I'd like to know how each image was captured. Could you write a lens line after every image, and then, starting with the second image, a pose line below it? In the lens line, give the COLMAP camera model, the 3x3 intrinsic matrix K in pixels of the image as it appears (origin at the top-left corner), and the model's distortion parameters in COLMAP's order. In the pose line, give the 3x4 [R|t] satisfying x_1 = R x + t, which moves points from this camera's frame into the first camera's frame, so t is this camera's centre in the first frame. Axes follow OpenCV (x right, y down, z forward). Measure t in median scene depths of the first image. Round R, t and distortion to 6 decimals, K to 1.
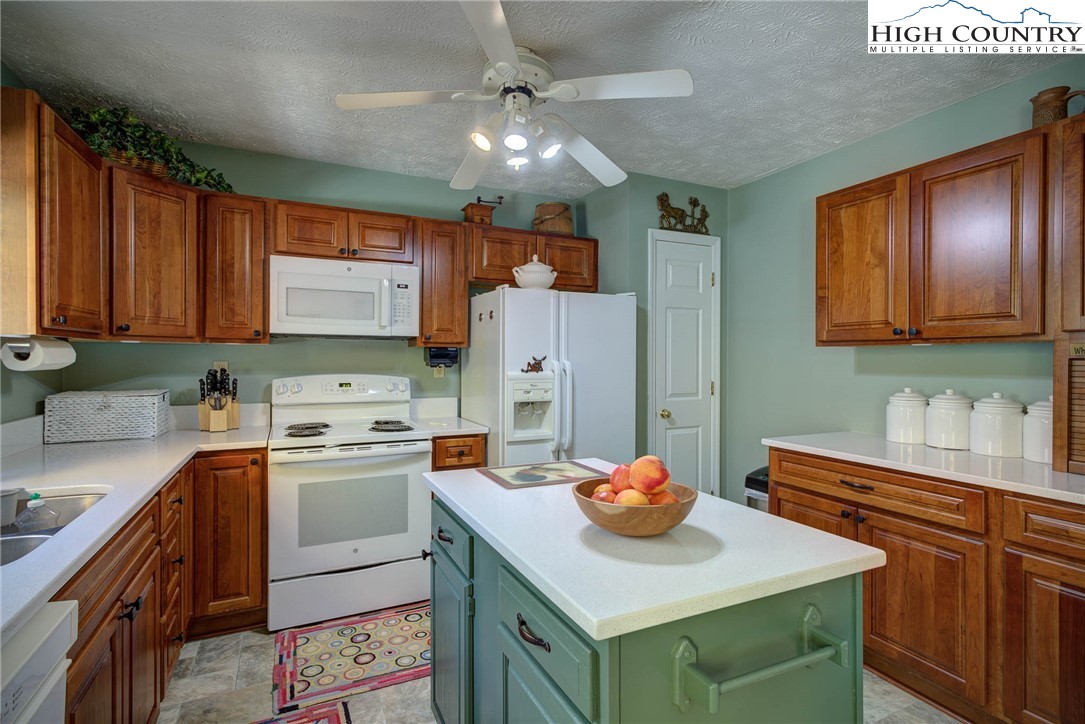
lens RADIAL K [[506.7, 0, 526.7], [0, 506.7, 361.8], [0, 0, 1]] dist [0.006252, 0.003686]
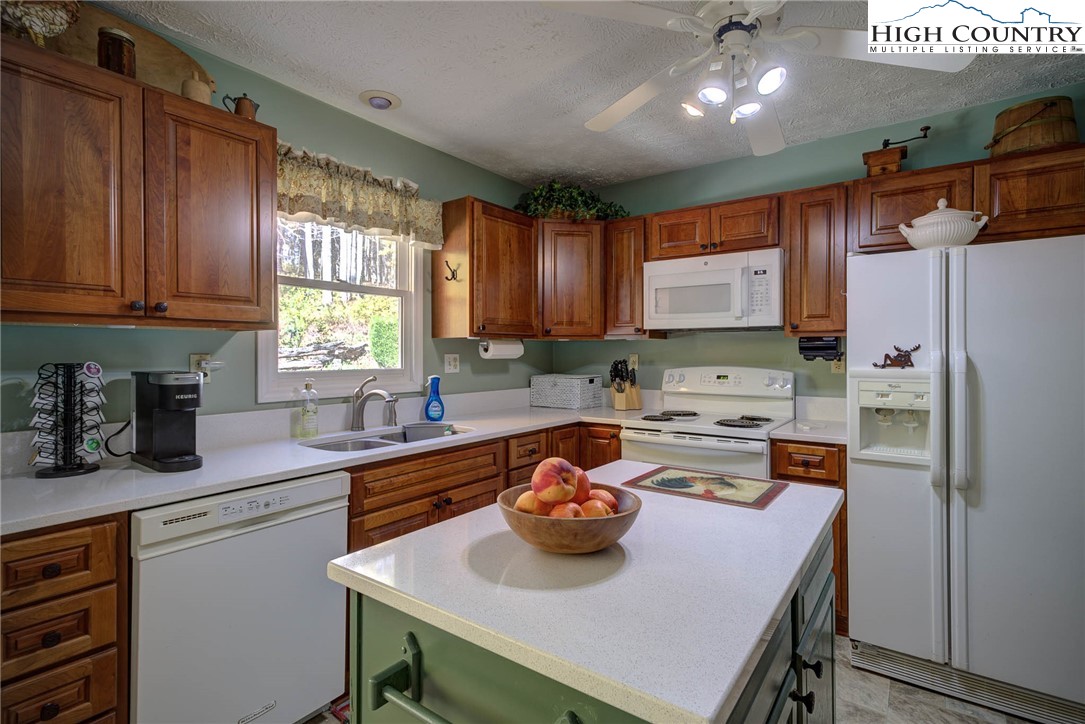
lens RADIAL K [[506.7, 0, 561.9], [0, 506.7, 355.7], [0, 0, 1]] dist [0.006252, 0.003686]
pose [[0.526113, -0.000059, -0.850415, 0.379172], [-0.003409, 0.999992, -0.002179, 0.006686], [0.850408, 0.004046, 0.526108, 0.220040]]
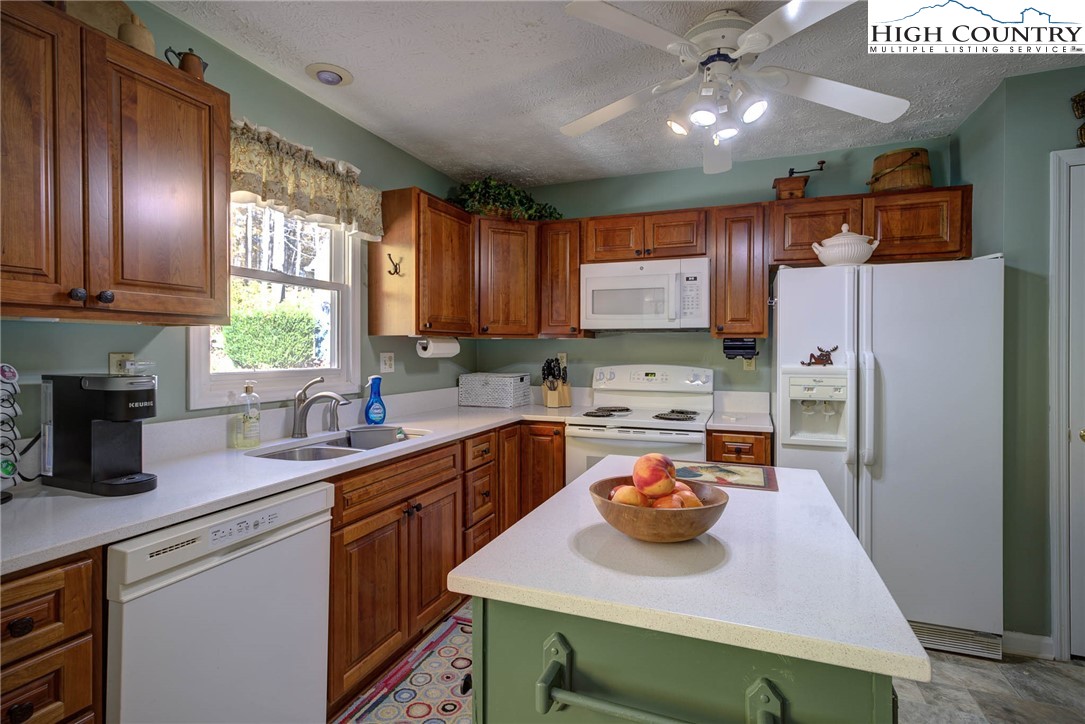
lens RADIAL K [[506.7, 0, 559.9], [0, 506.7, 355.2], [0, 0, 1]] dist [0.006252, 0.003686]
pose [[0.721026, 0.003498, -0.692899, 0.290047], [-0.004031, 0.999992, 0.000853, 0.004548], [0.692896, 0.002178, 0.721034, 0.091516]]
